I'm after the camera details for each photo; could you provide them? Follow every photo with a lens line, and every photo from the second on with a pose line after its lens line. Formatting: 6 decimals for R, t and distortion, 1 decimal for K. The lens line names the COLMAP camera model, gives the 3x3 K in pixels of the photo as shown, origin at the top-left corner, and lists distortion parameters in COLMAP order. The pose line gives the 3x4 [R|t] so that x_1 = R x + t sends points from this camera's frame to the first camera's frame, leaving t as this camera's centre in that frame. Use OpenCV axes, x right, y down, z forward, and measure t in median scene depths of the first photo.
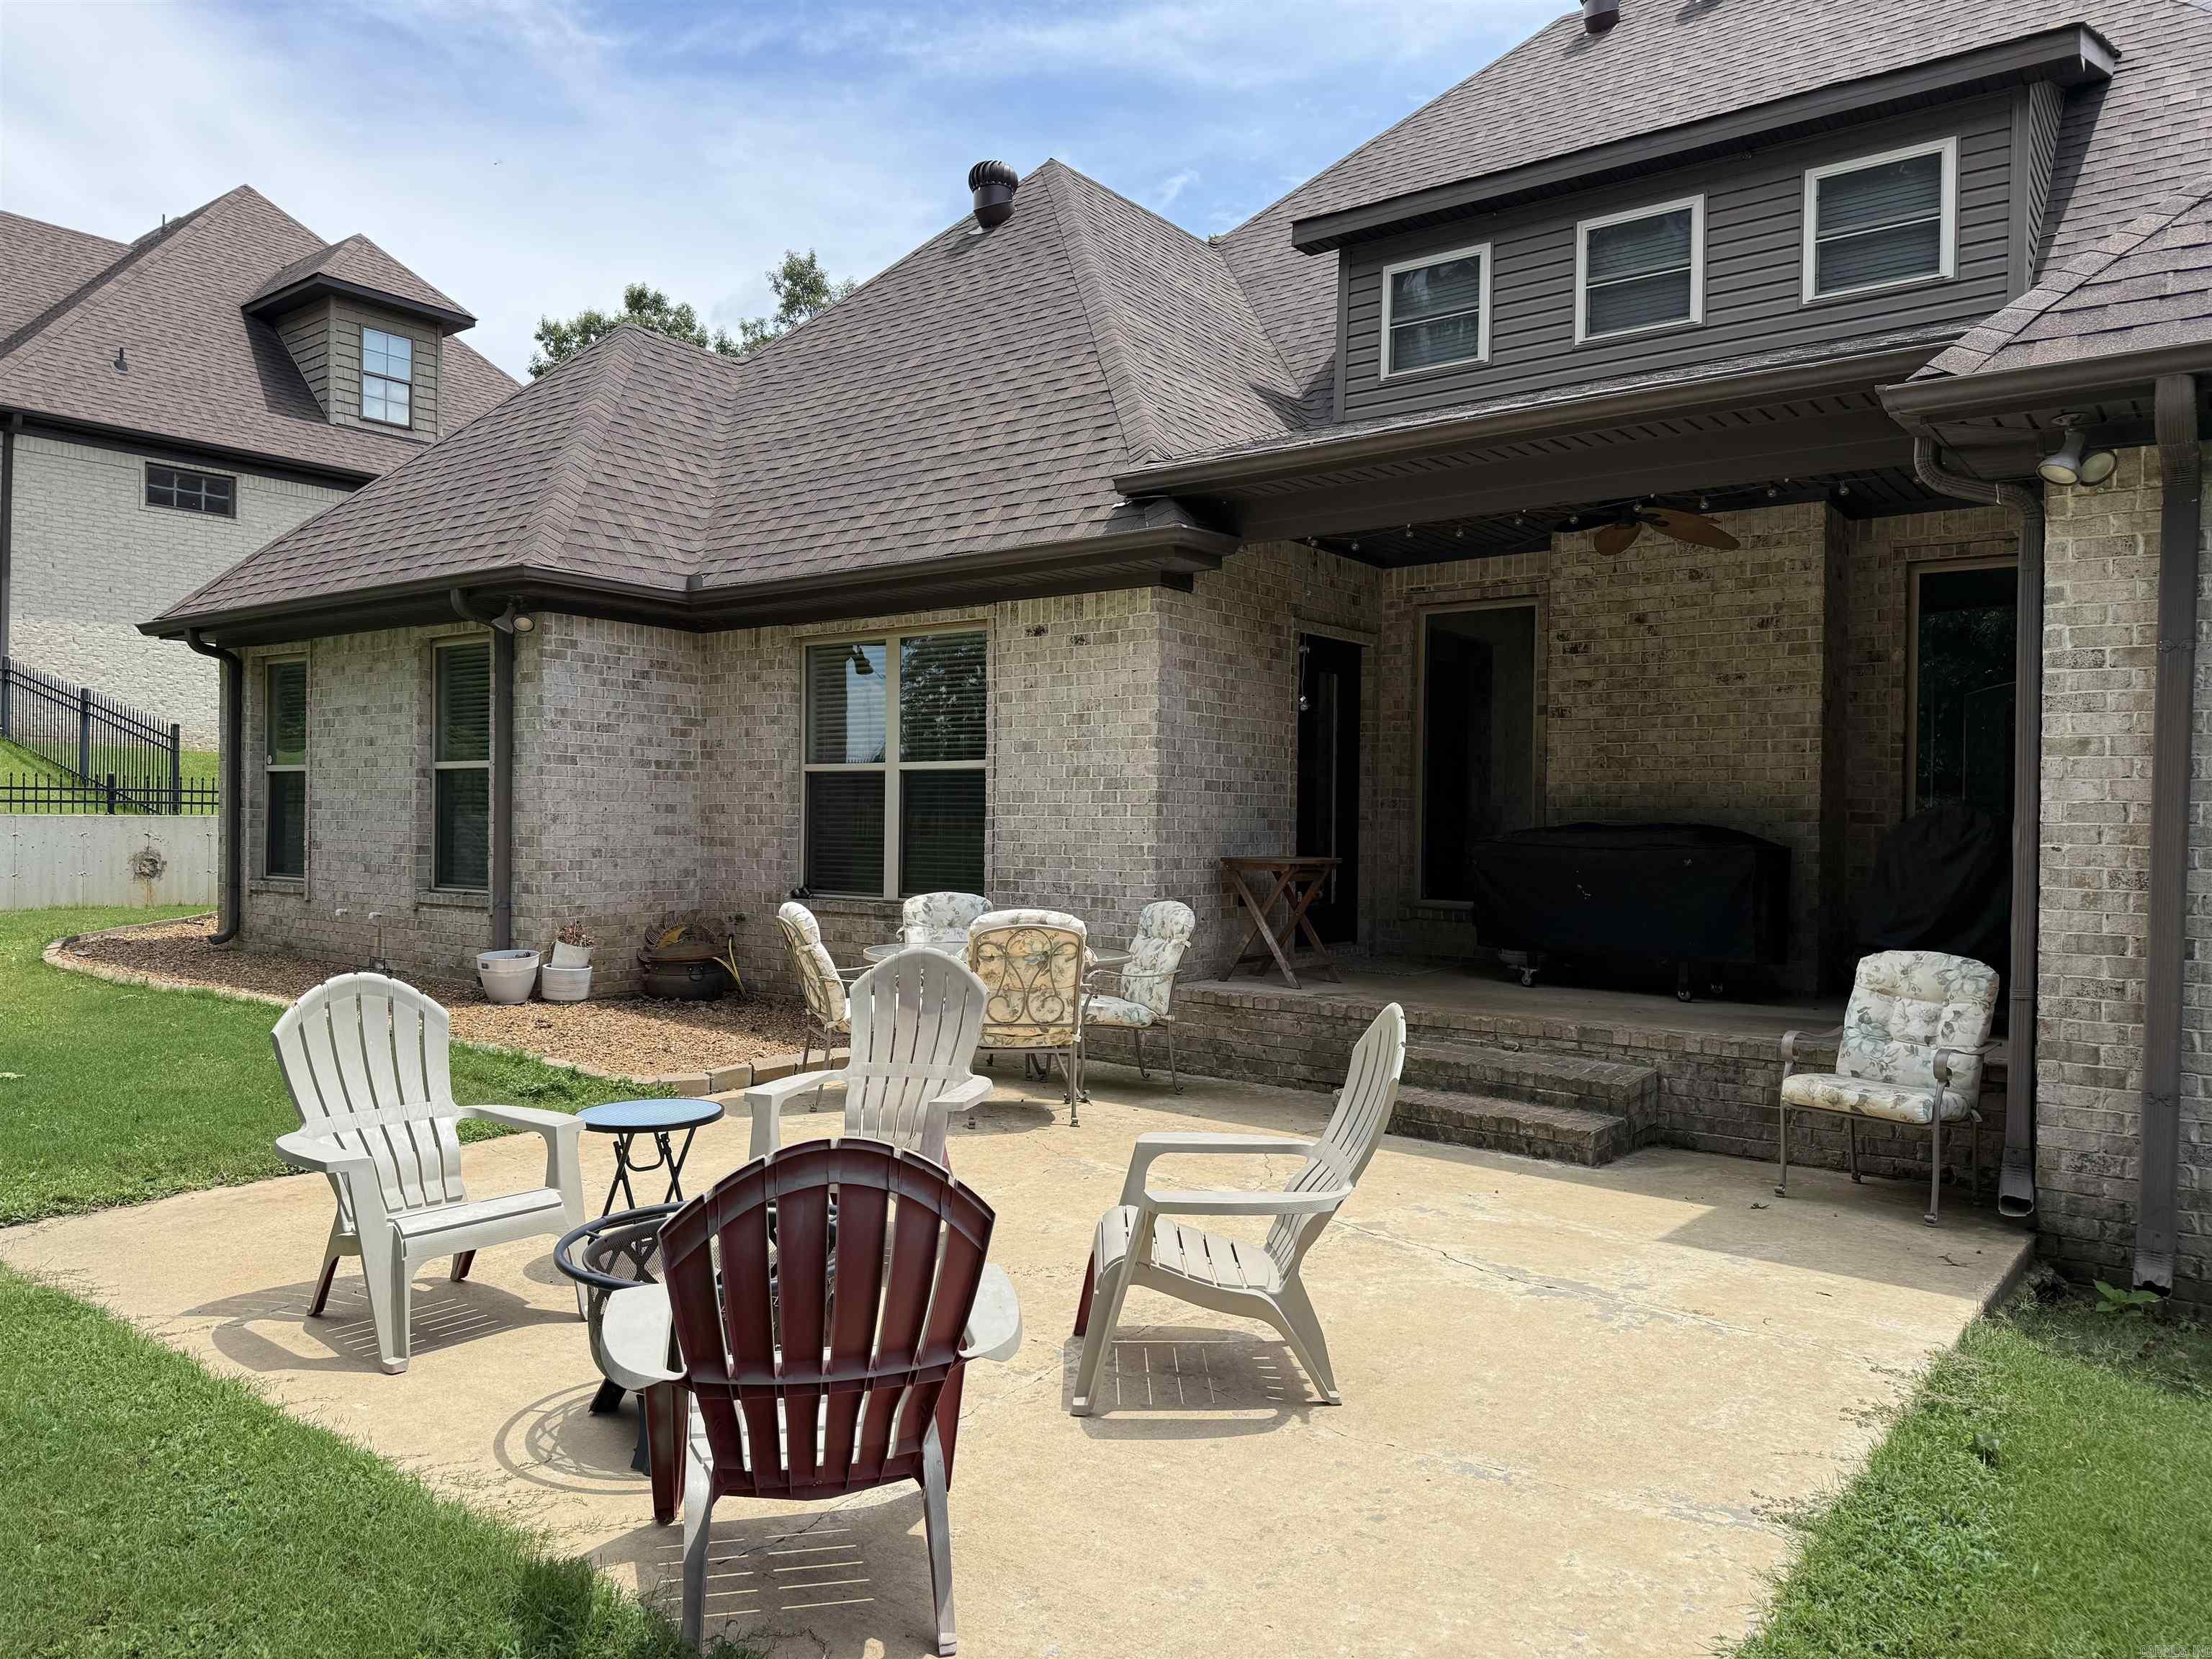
lens RADIAL K [[1540.4, 0, 1121.6], [0, 1540.4, 832.8], [0, 0, 1]] dist [0.120537, -0.157063]
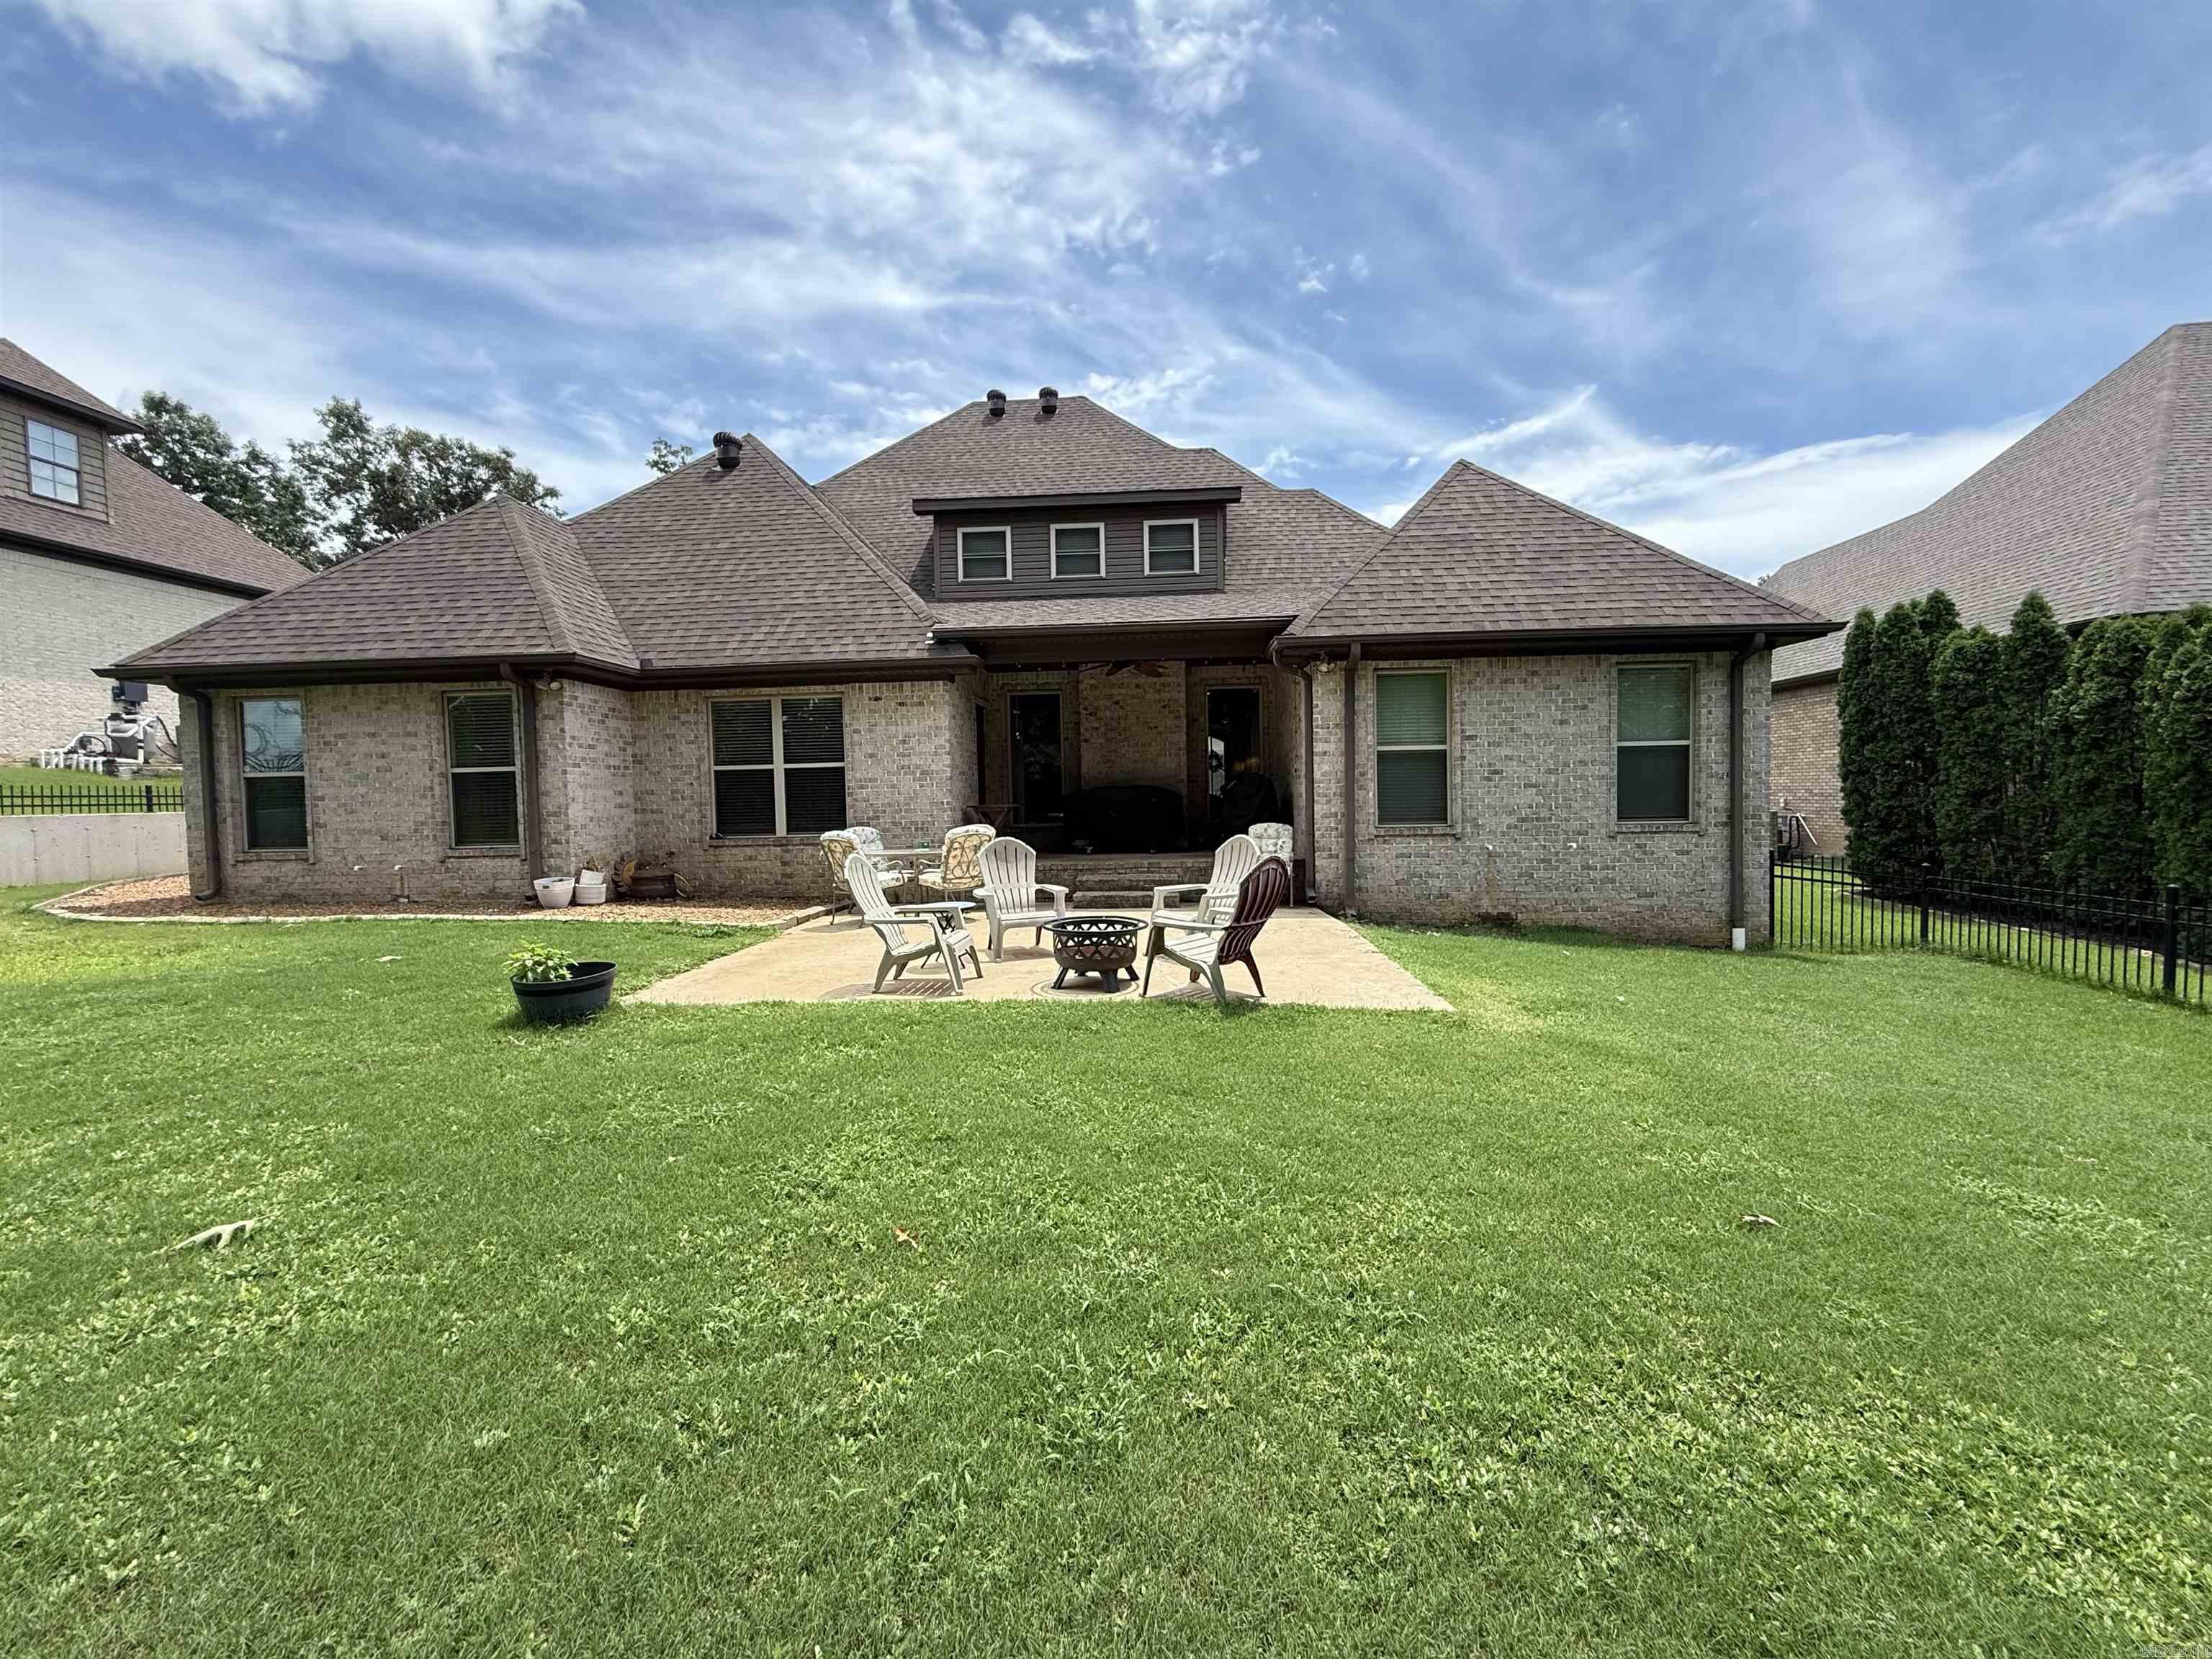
lens RADIAL K [[890.1, 0, 1105.5], [0, 890.1, 833.0], [0, 0, 1]] dist [0.006991, 0.000357]
pose [[0.826170, -0.054755, 0.560754, -0.421116], [0.036753, 0.998384, 0.043338, 0.005994], [-0.562221, -0.015195, 0.826848, -0.134047]]
